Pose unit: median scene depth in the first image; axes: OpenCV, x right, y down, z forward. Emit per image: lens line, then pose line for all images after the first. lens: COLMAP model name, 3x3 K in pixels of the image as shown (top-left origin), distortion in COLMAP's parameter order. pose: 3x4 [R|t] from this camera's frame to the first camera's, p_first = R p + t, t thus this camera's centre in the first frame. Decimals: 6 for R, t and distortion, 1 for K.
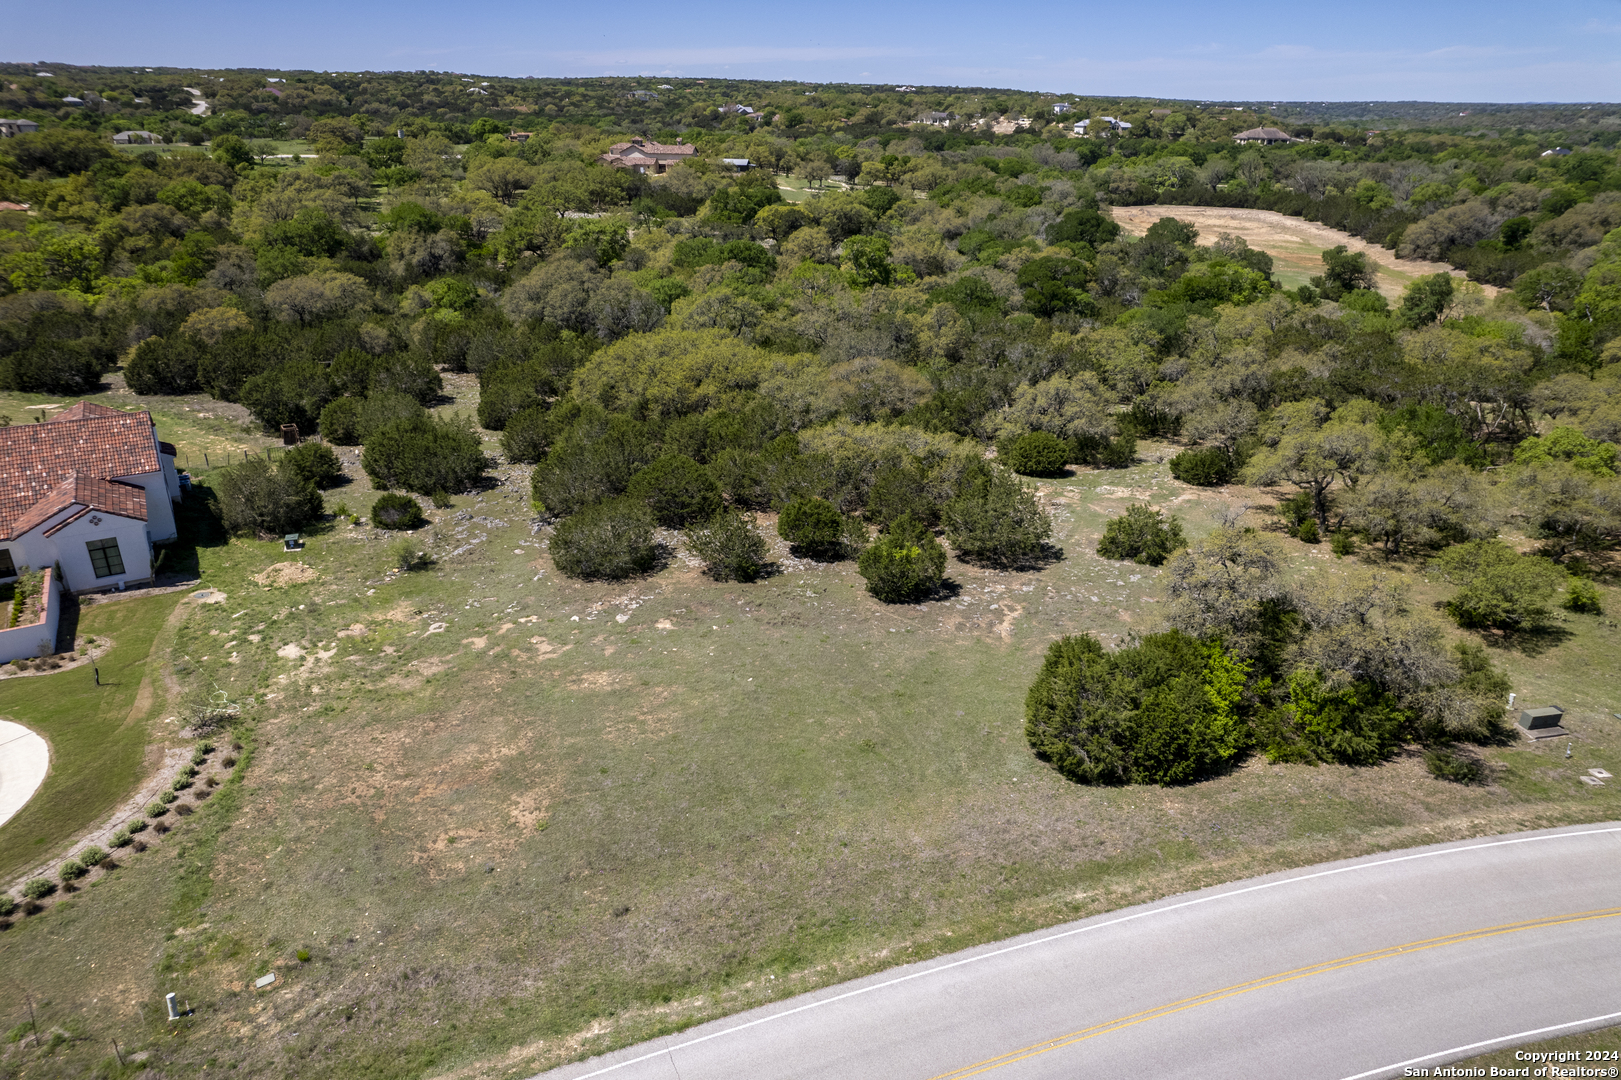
lens RADIAL K [[1043.1, 0, 801.1], [0, 1043.1, 548.2], [0, 0, 1]] dist [-0.083389, 0.077385]
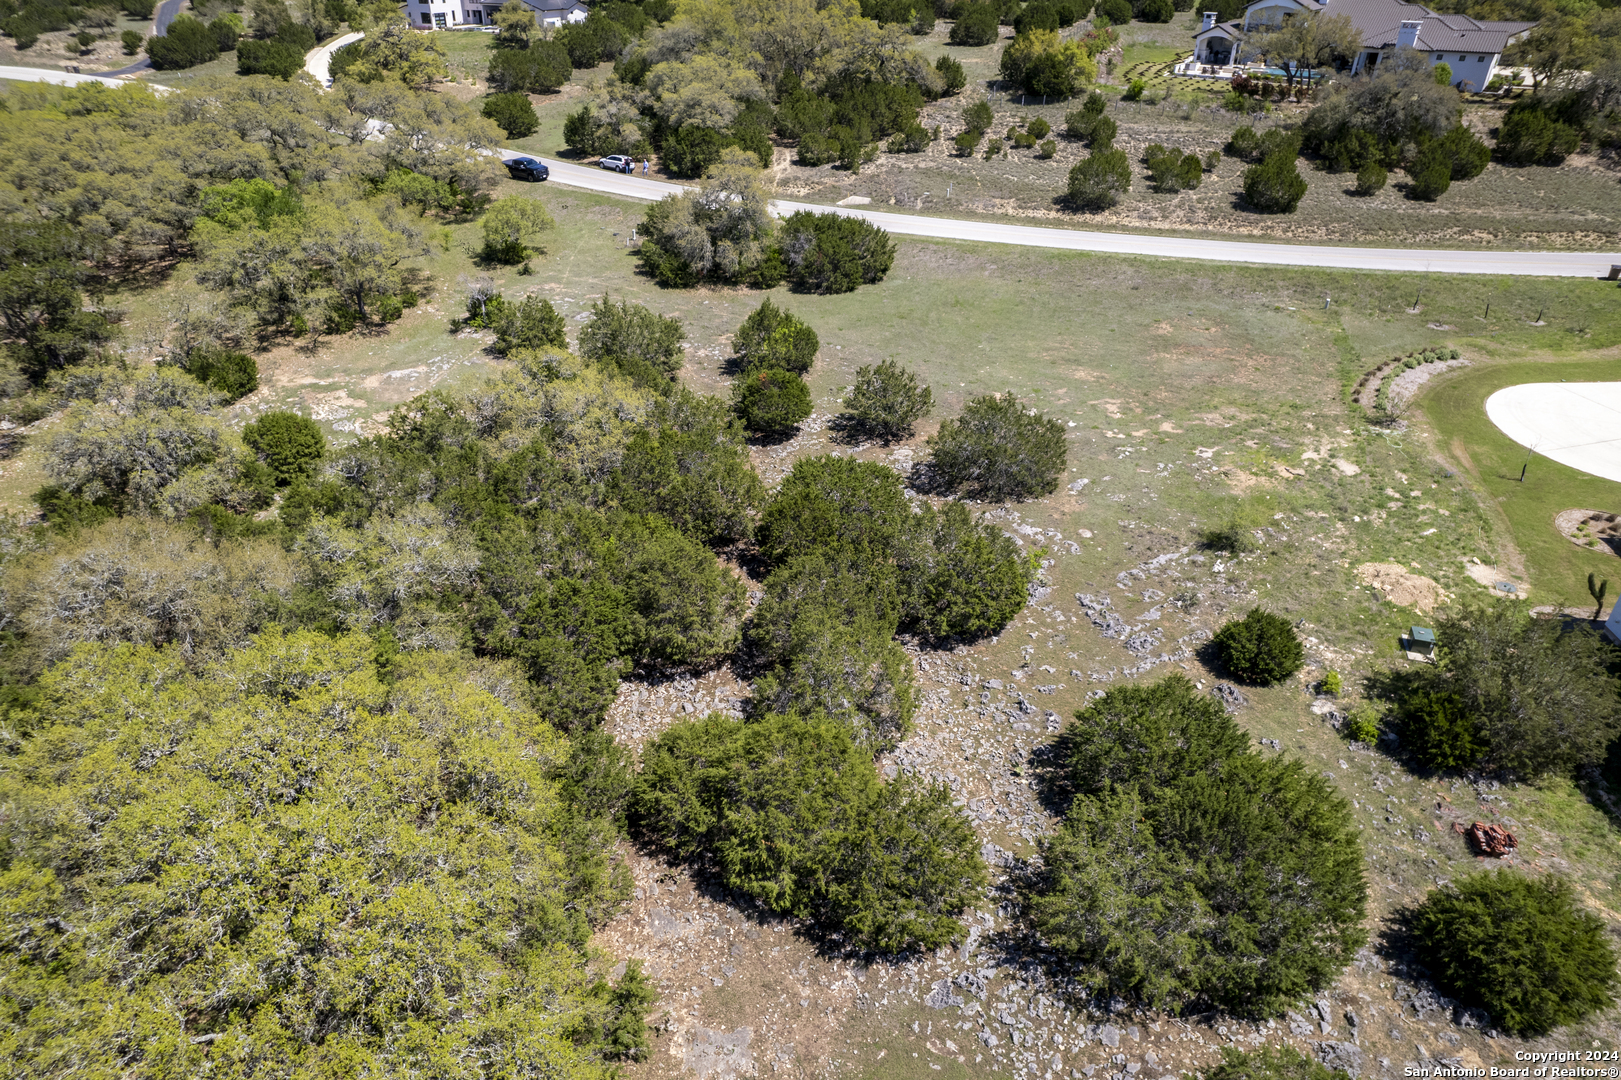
lens RADIAL K [[1043.1, 0, 805.9], [0, 1043.1, 545.3], [0, 0, 1]] dist [-0.083389, 0.077385]
pose [[-0.785731, -0.337560, 0.518344, -0.525156], [0.227579, 0.621444, 0.749677, -0.620189], [-0.575182, 0.707008, -0.411466, 1.491542]]
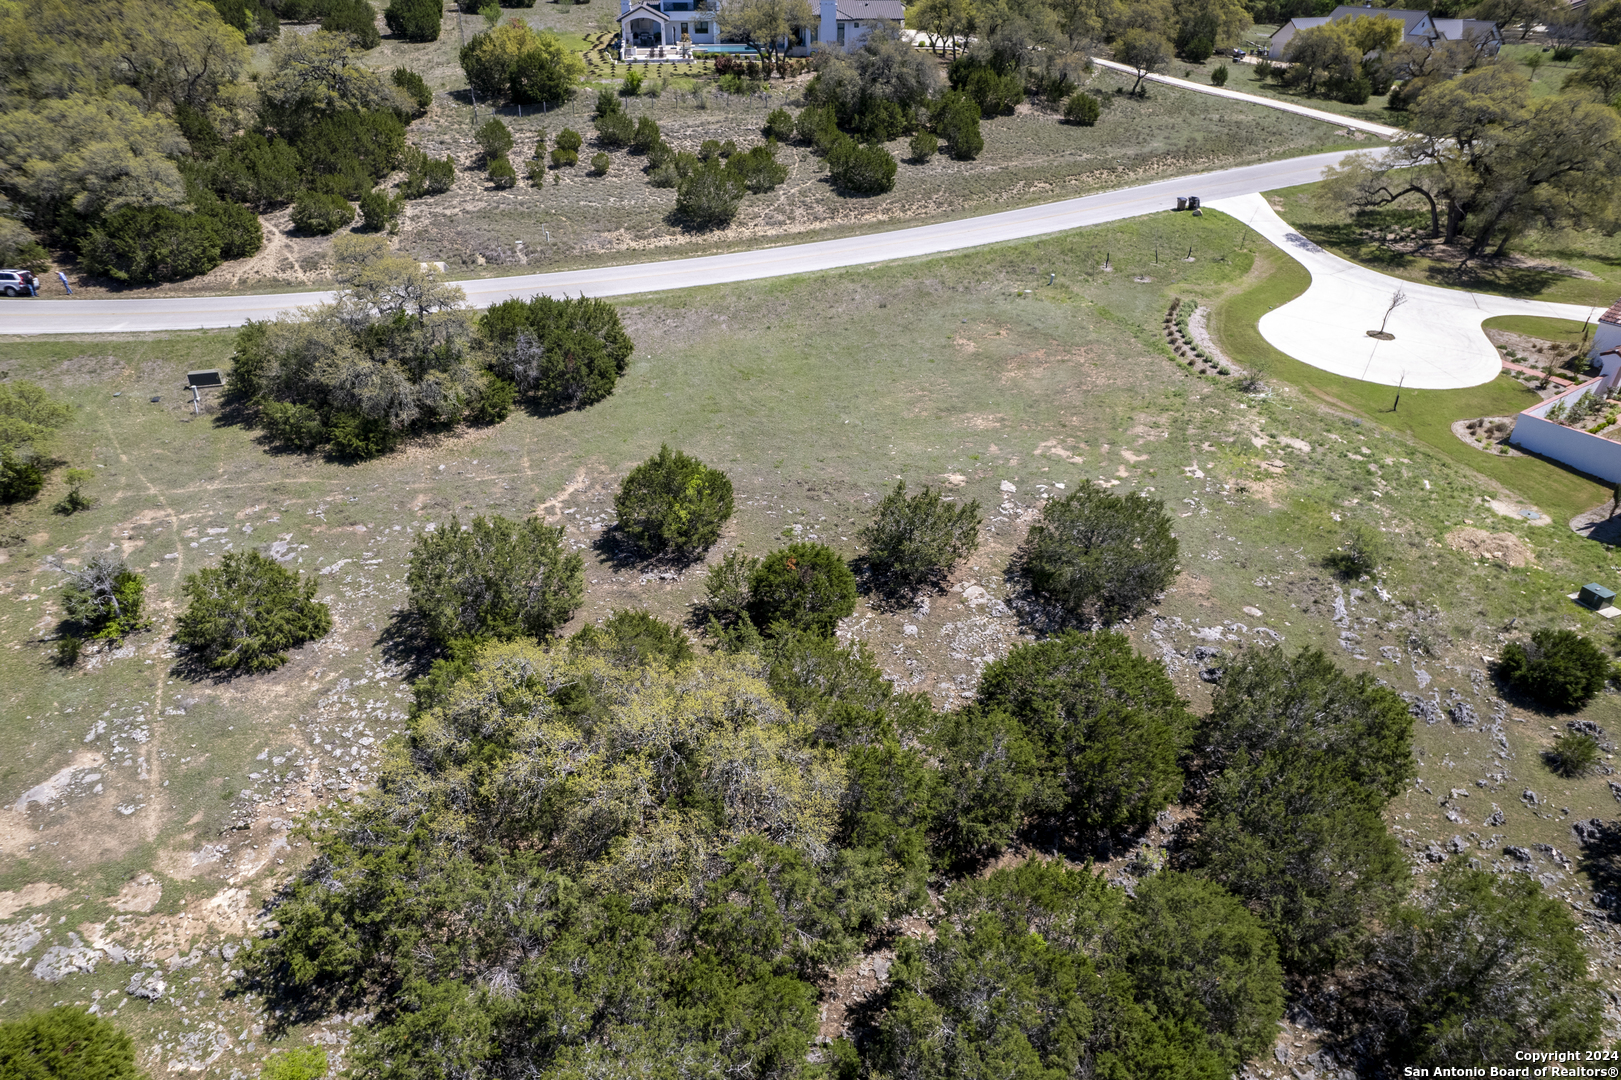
lens RADIAL K [[1043.1, 0, 807.7], [0, 1043.1, 545.2], [0, 0, 1]] dist [-0.083389, 0.077385]
pose [[-0.998858, 0.001606, -0.047754, 0.035871], [-0.038226, 0.572760, 0.818831, -0.557325], [0.028666, 0.819722, -0.572044, 1.384567]]
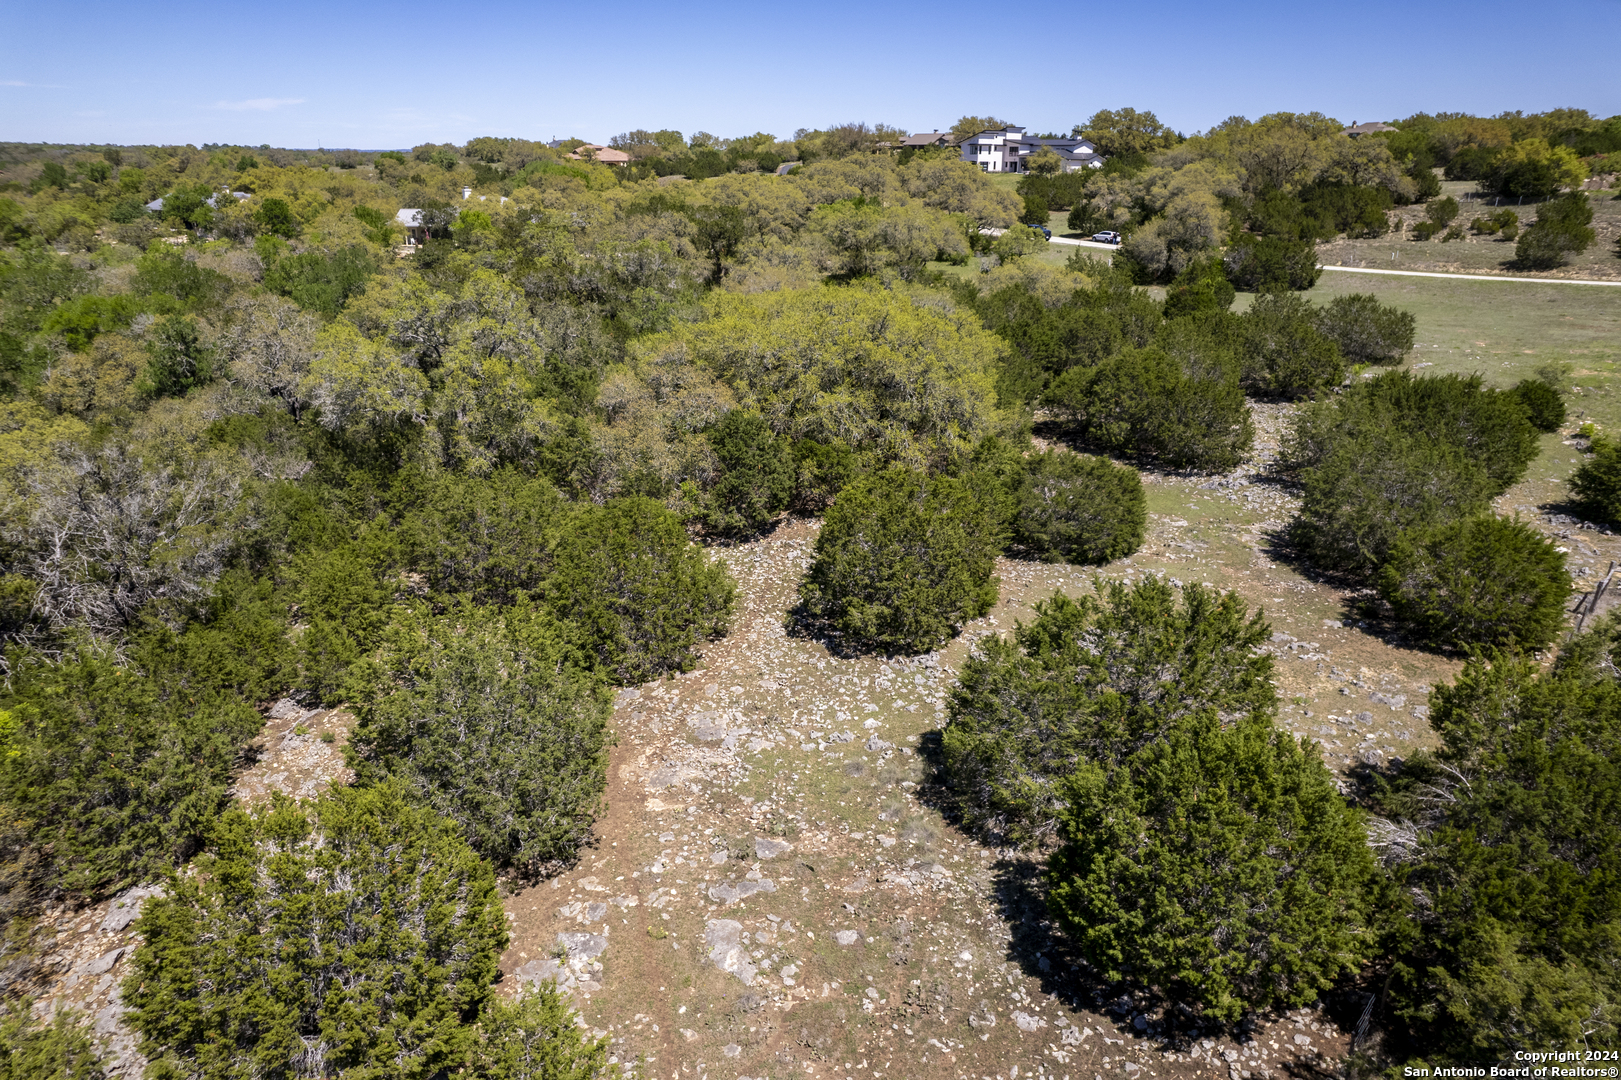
lens RADIAL K [[1043.1, 0, 796.3], [0, 1043.1, 540.0], [0, 0, 1]] dist [-0.083389, 0.077385]
pose [[-0.421181, -0.330177, 0.844743, -0.925147], [0.354942, 0.797095, 0.488524, -0.572122], [-0.834639, 0.505592, -0.218527, 1.846765]]
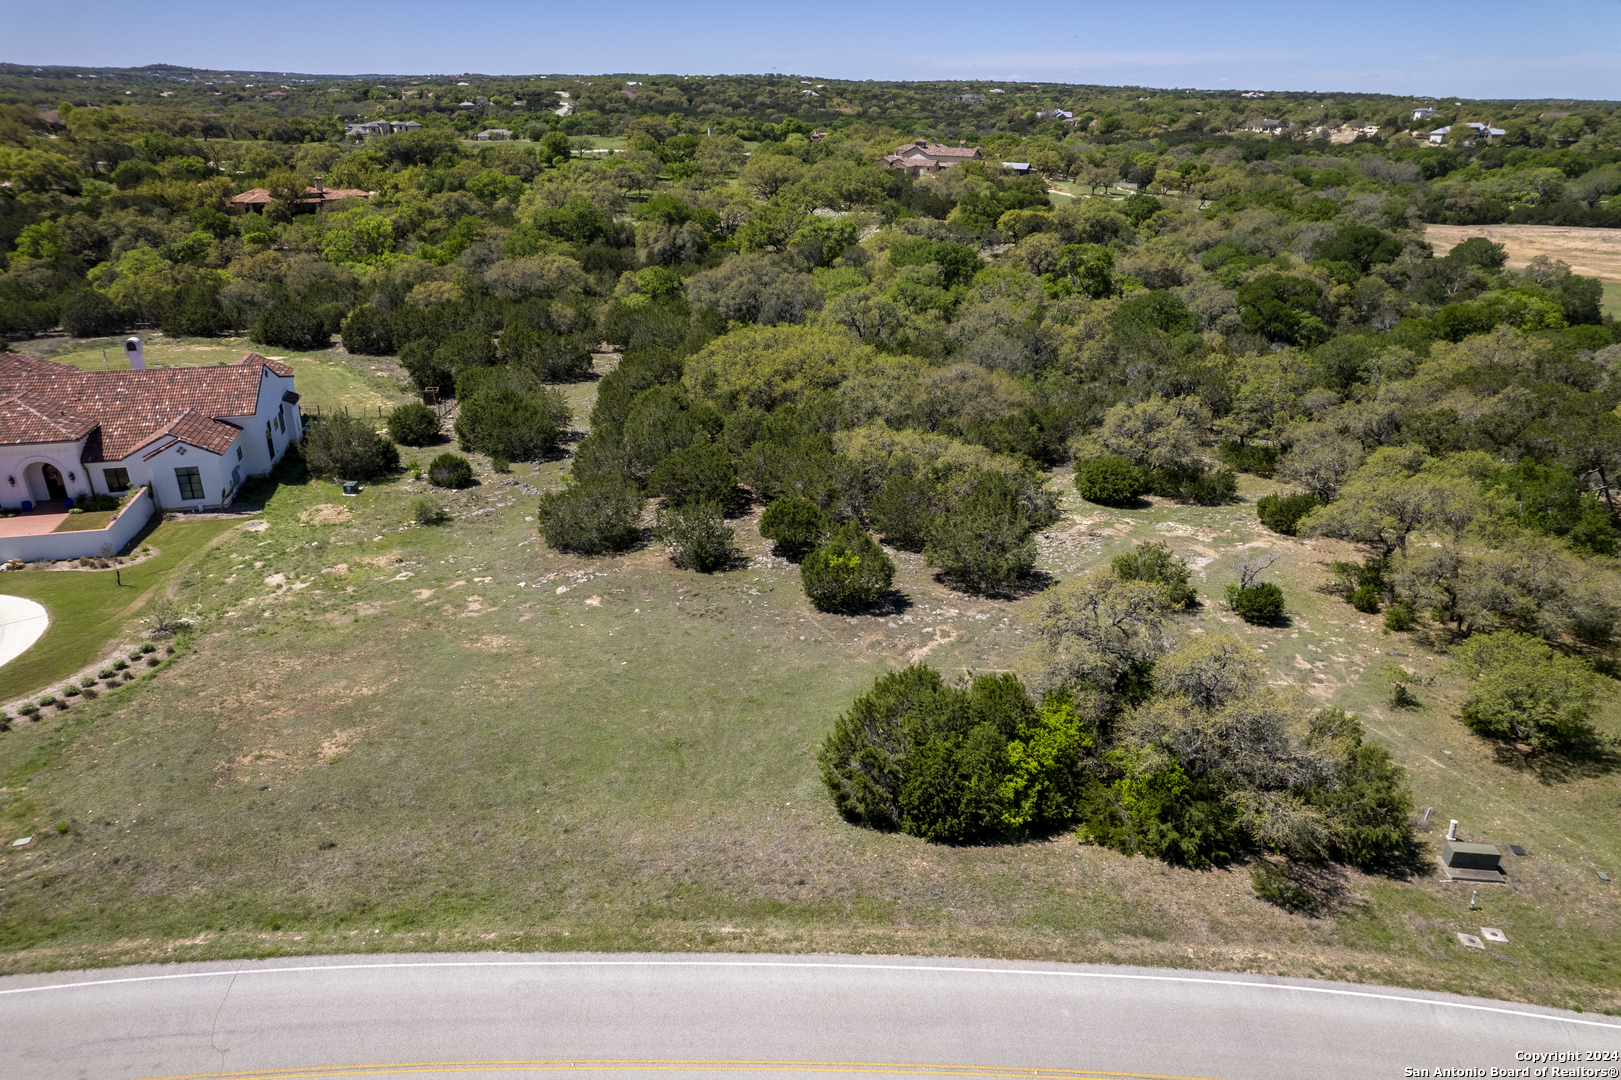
lens RADIAL K [[1043.1, 0, 800.3], [0, 1043.1, 544.2], [0, 0, 1]] dist [-0.083389, 0.077385]
pose [[0.953306, 0.116675, -0.278558, 0.304607], [-0.118570, 0.992894, 0.010097, -0.014986], [0.277757, 0.023403, 0.960366, 0.060745]]
